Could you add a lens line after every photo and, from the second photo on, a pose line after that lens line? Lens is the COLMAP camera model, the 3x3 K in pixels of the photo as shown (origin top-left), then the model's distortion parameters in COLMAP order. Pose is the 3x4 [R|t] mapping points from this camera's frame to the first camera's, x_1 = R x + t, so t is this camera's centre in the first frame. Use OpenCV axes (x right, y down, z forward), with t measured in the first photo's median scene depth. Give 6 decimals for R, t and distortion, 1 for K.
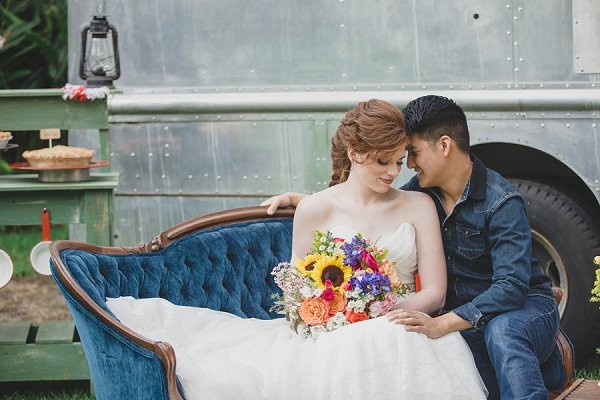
lens RADIAL K [[1527.3, 0, 299.9], [0, 1527.3, 200.0], [0, 0, 1]] dist [-0.154059, 0.000000]
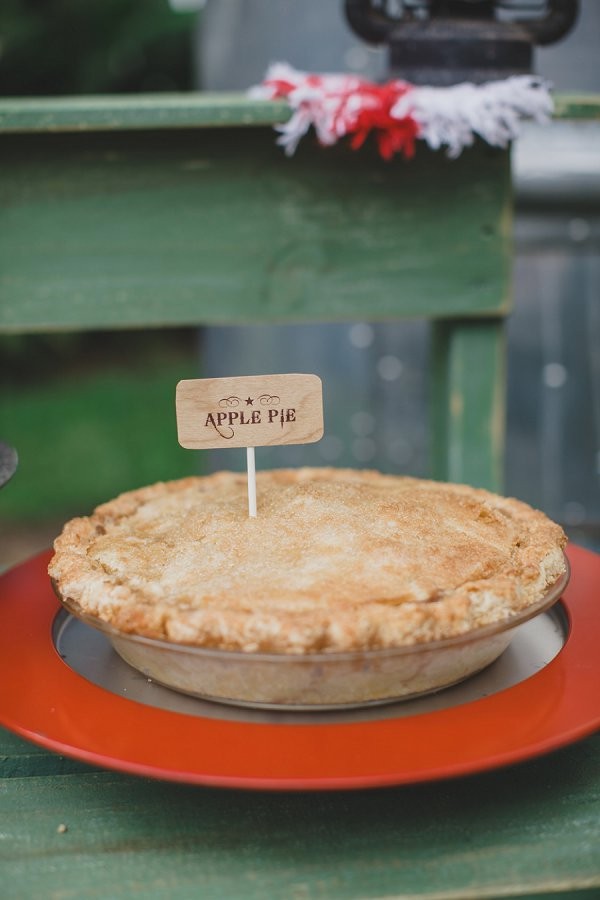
lens RADIAL K [[1294.2, 0, 299.8], [0, 1294.2, 450.2], [0, 0, 1]] dist [-0.133295, 0.000000]
pose [[0.999752, -0.011320, 0.019168, -0.155503], [0.008217, 0.987905, 0.154845, -0.055168], [-0.020689, -0.154649, 0.987753, 0.852097]]
